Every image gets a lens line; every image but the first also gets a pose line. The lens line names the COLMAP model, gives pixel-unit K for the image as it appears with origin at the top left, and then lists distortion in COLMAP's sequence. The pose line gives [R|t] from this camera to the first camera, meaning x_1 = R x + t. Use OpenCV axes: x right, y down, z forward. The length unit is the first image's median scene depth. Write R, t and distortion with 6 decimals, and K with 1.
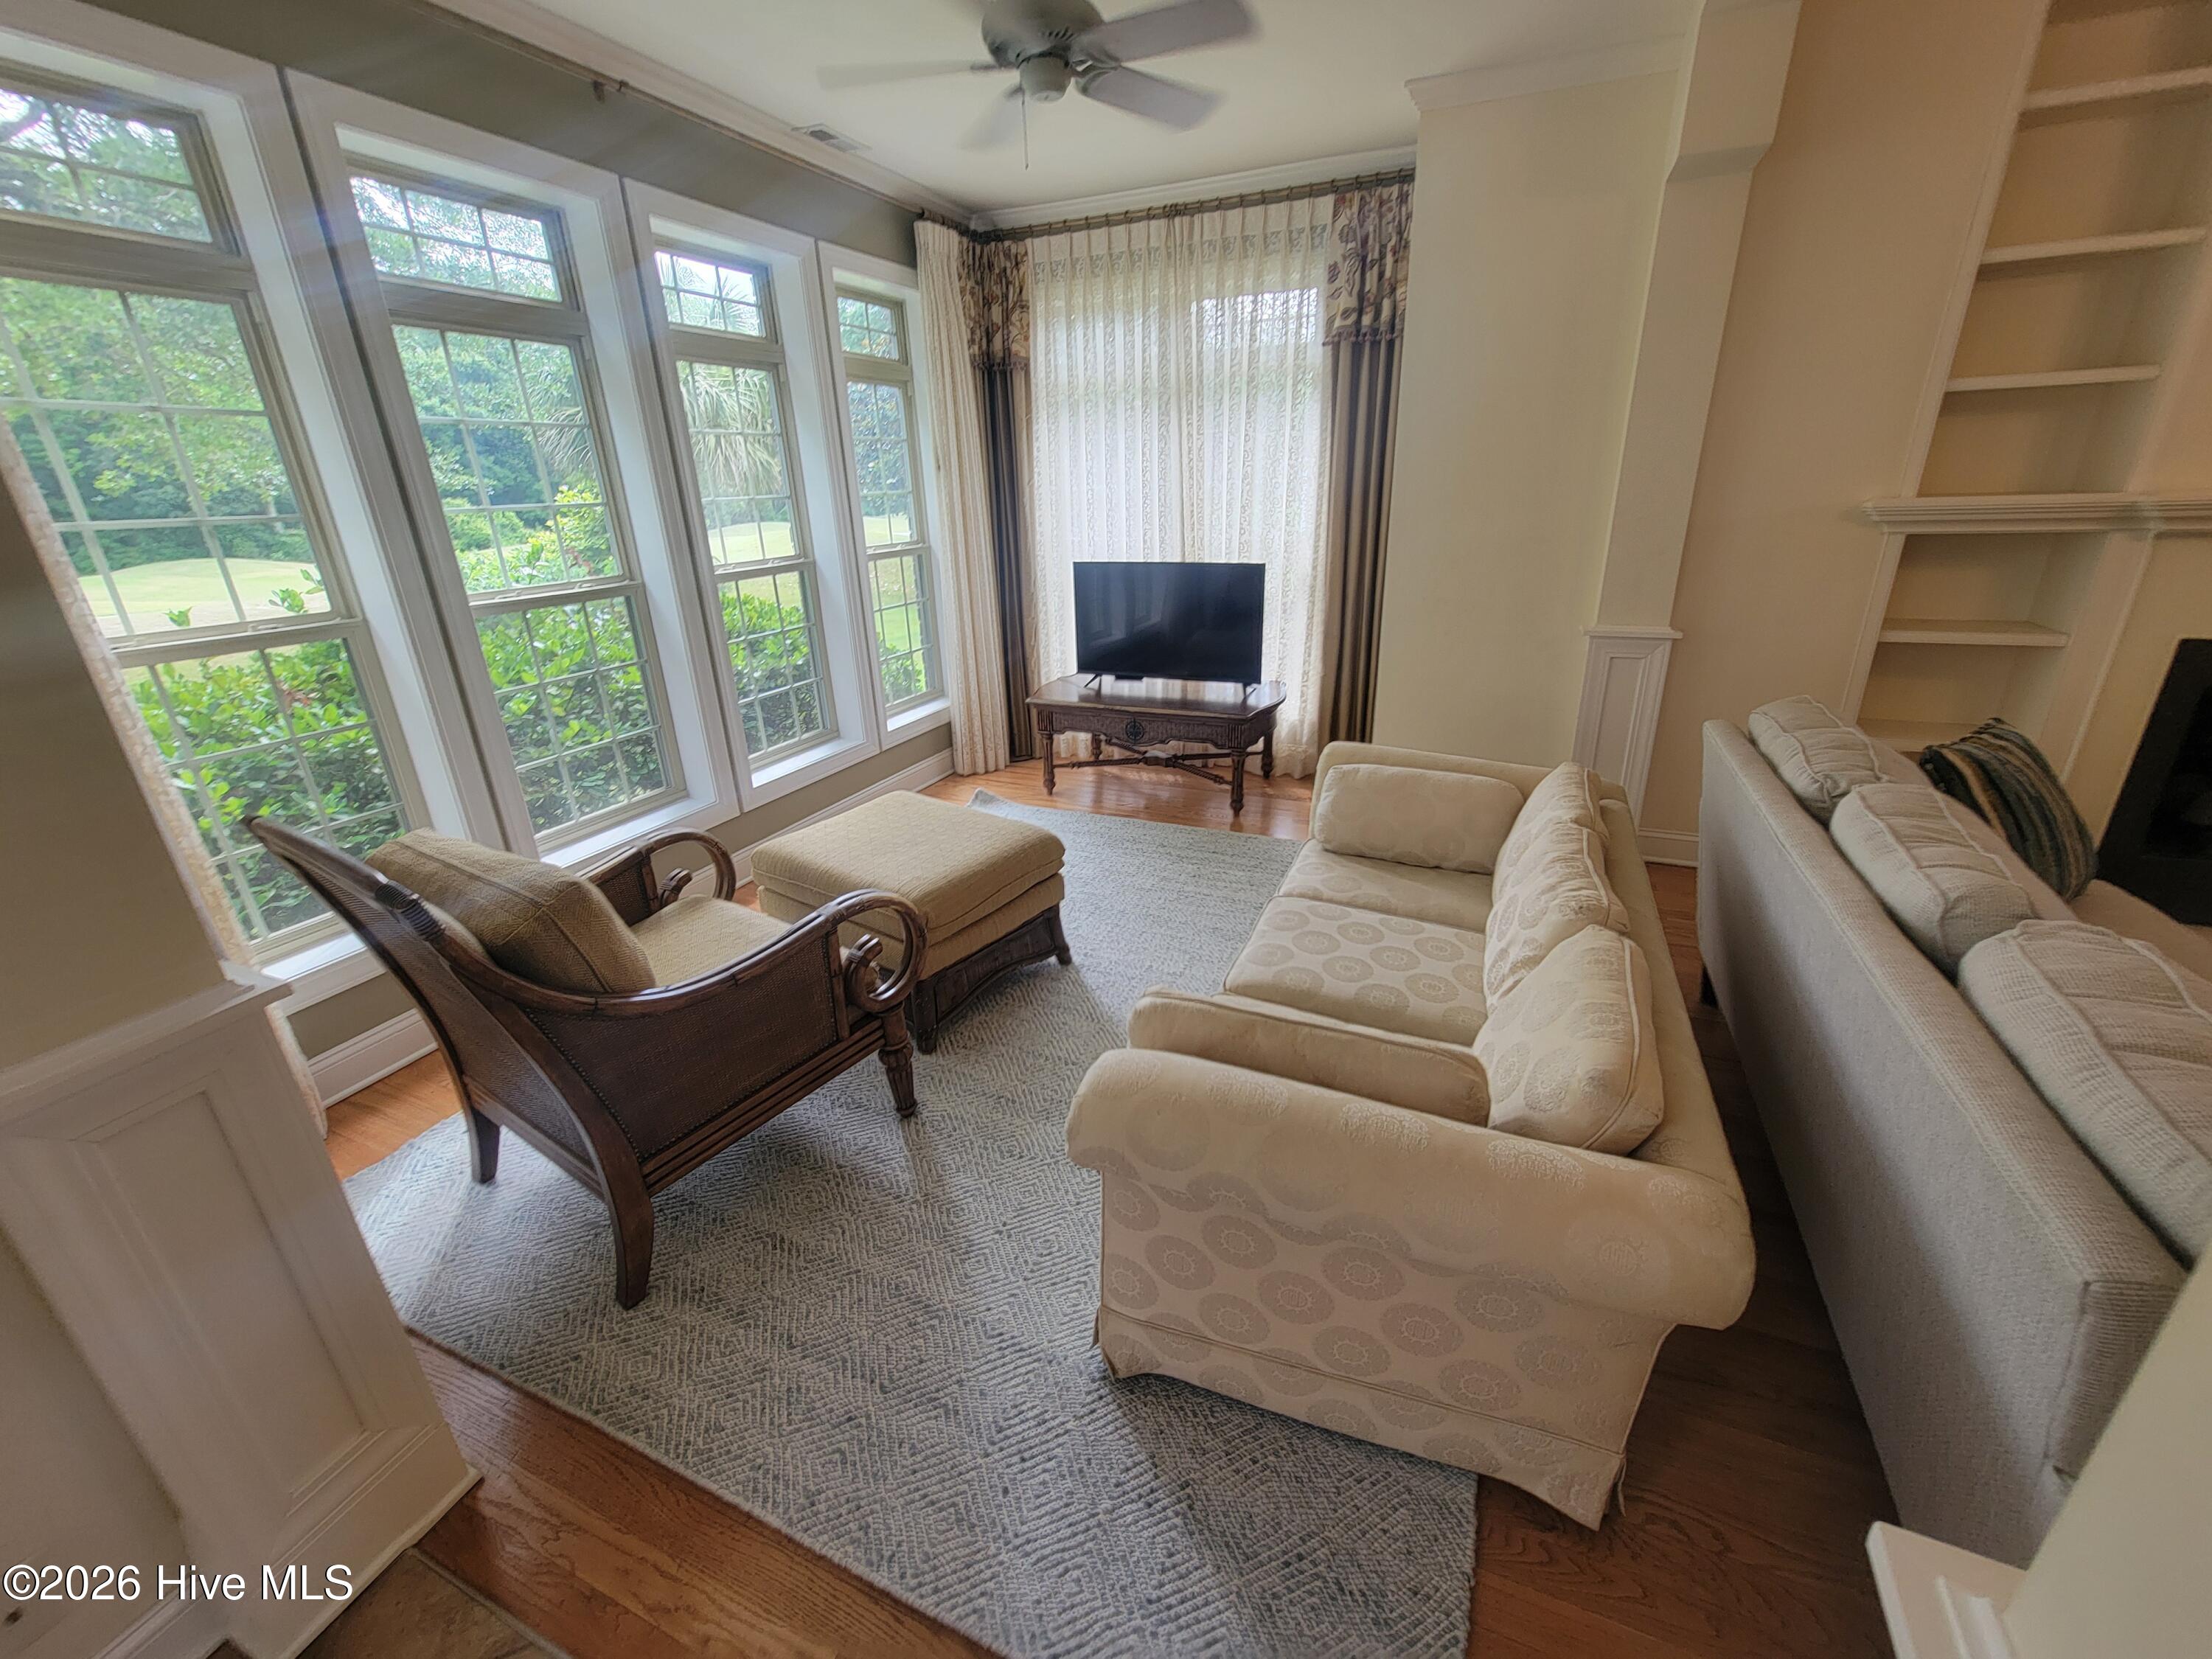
lens RADIAL K [[900.6, 0, 1109.8], [0, 900.6, 827.7], [0, 0, 1]] dist [0.001912, 0.000809]
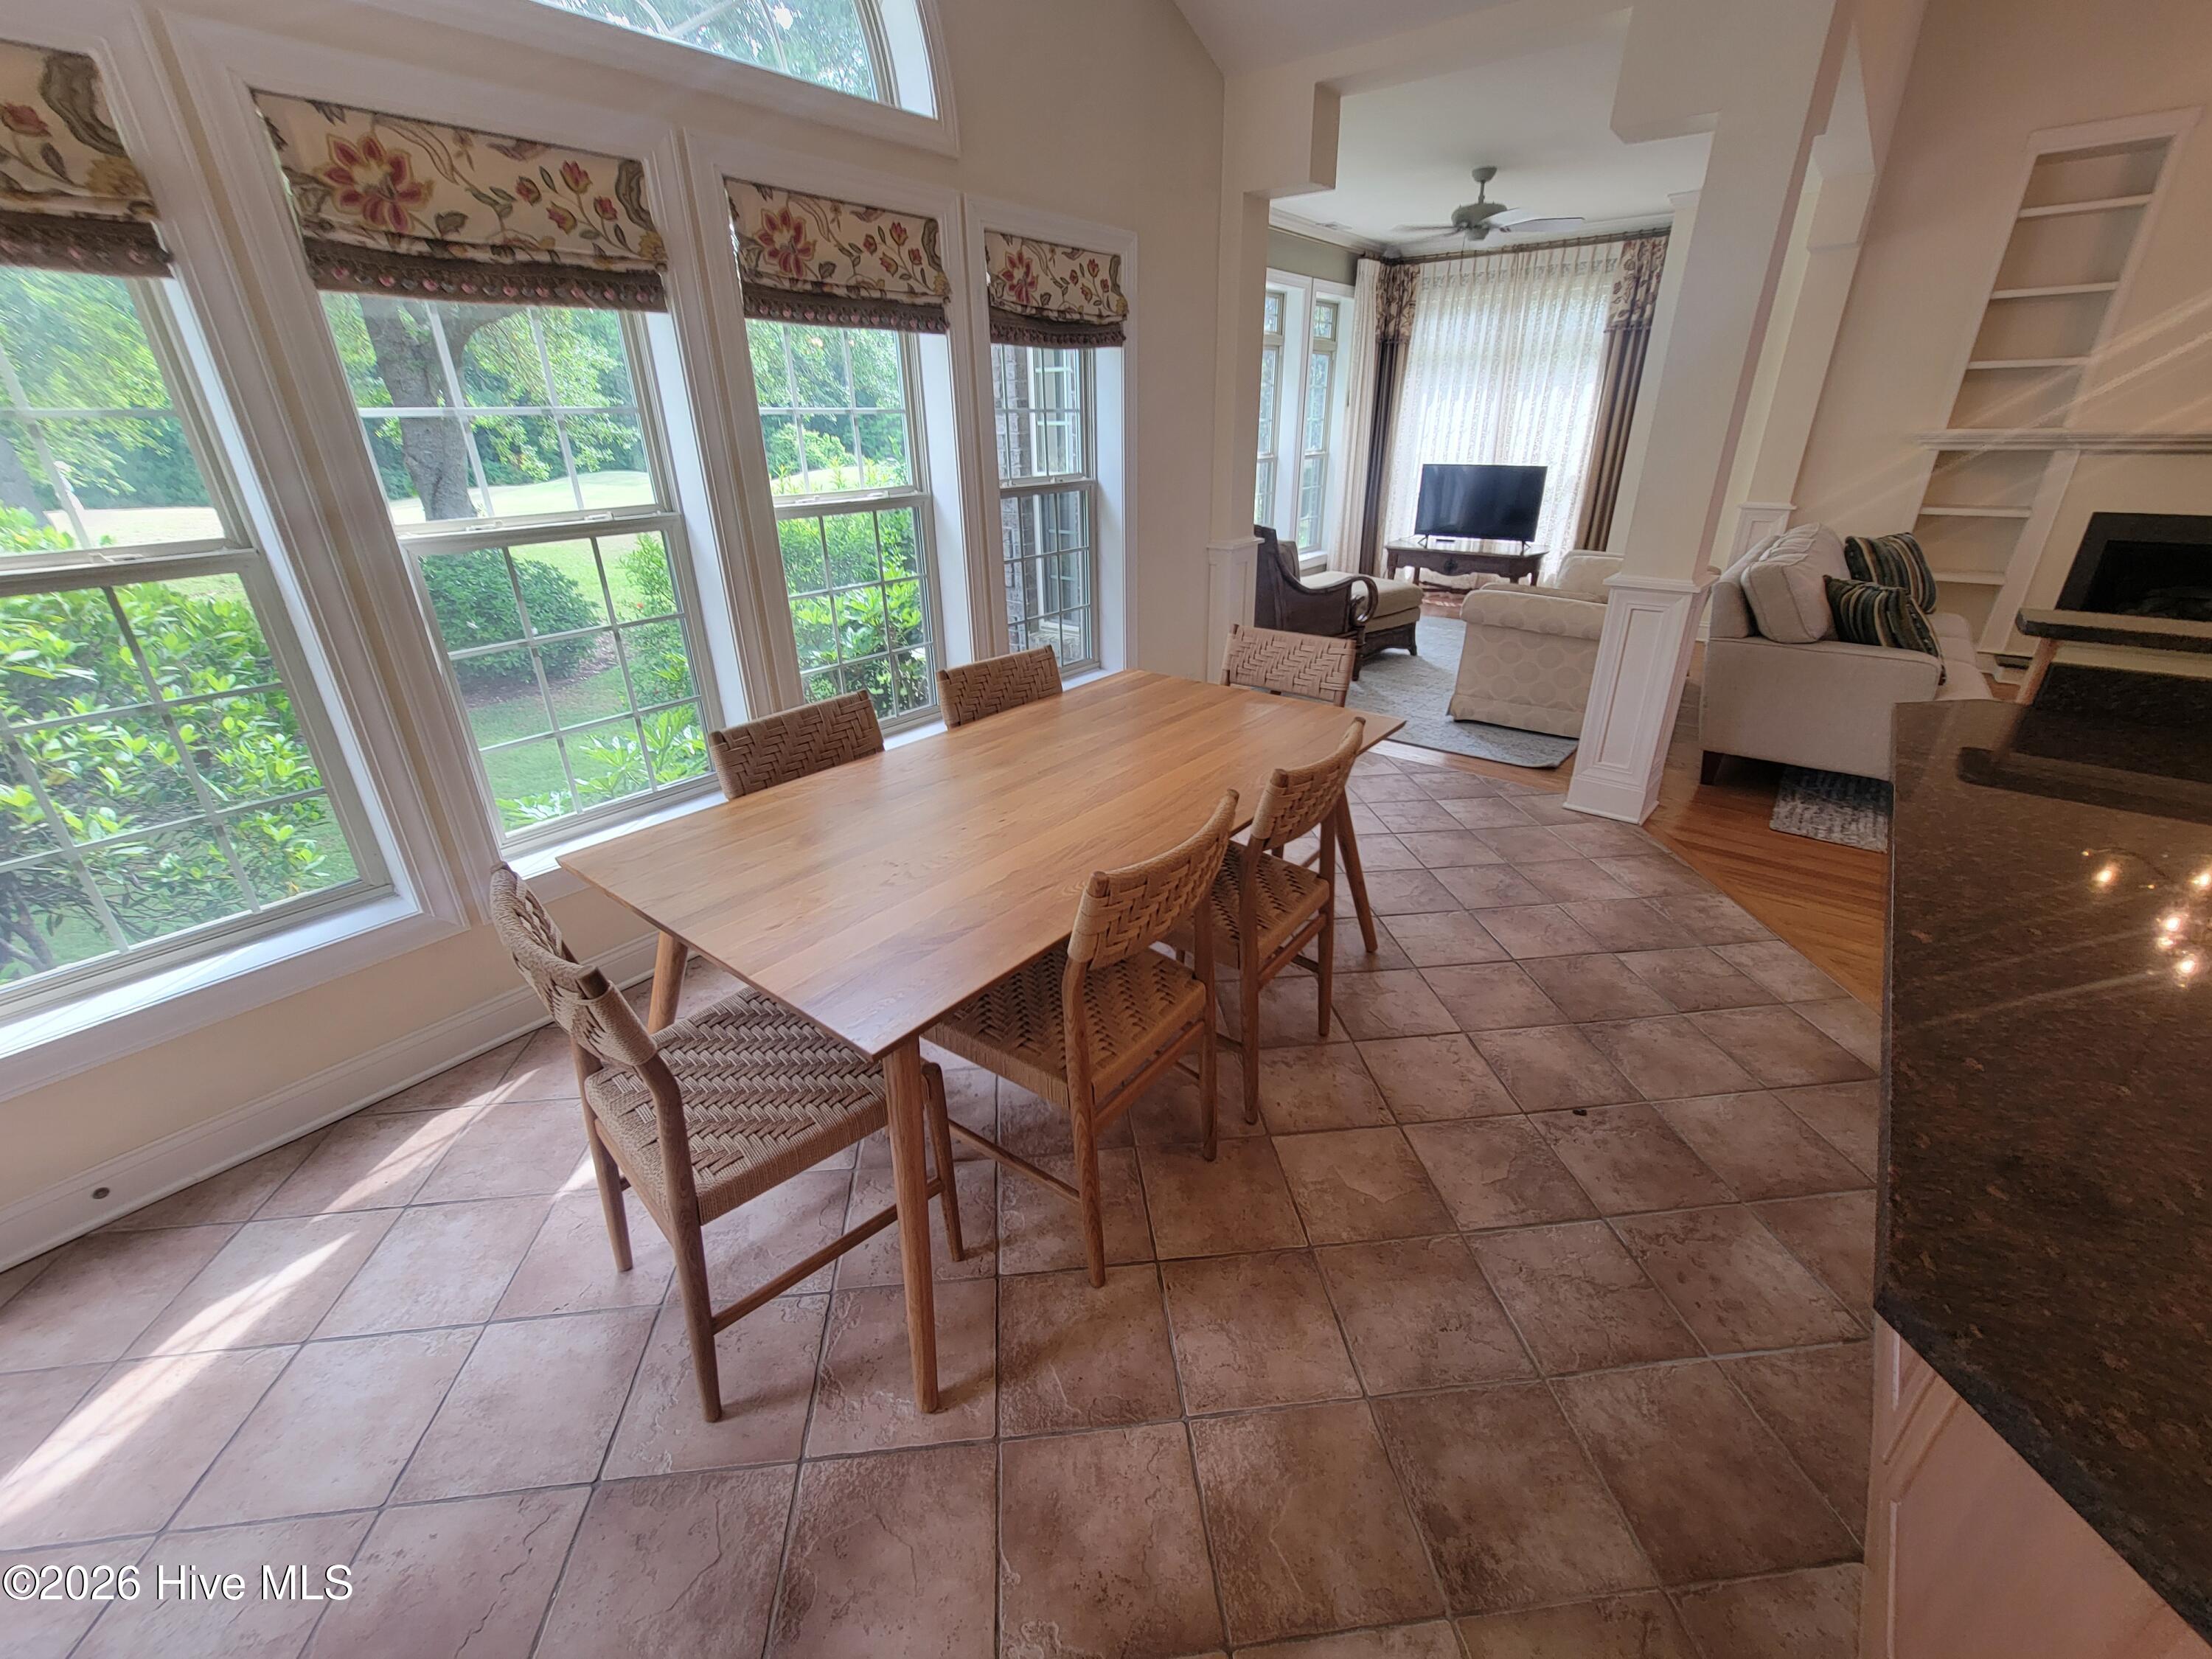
lens RADIAL K [[900.6, 0, 1106.4], [0, 900.6, 831.9], [0, 0, 1]] dist [0.001912, 0.000809]
pose [[0.964289, 0.124045, -0.234008, -0.138022], [-0.108772, 0.991070, 0.077134, 0.331722], [0.241487, -0.048926, 0.969170, -0.832495]]
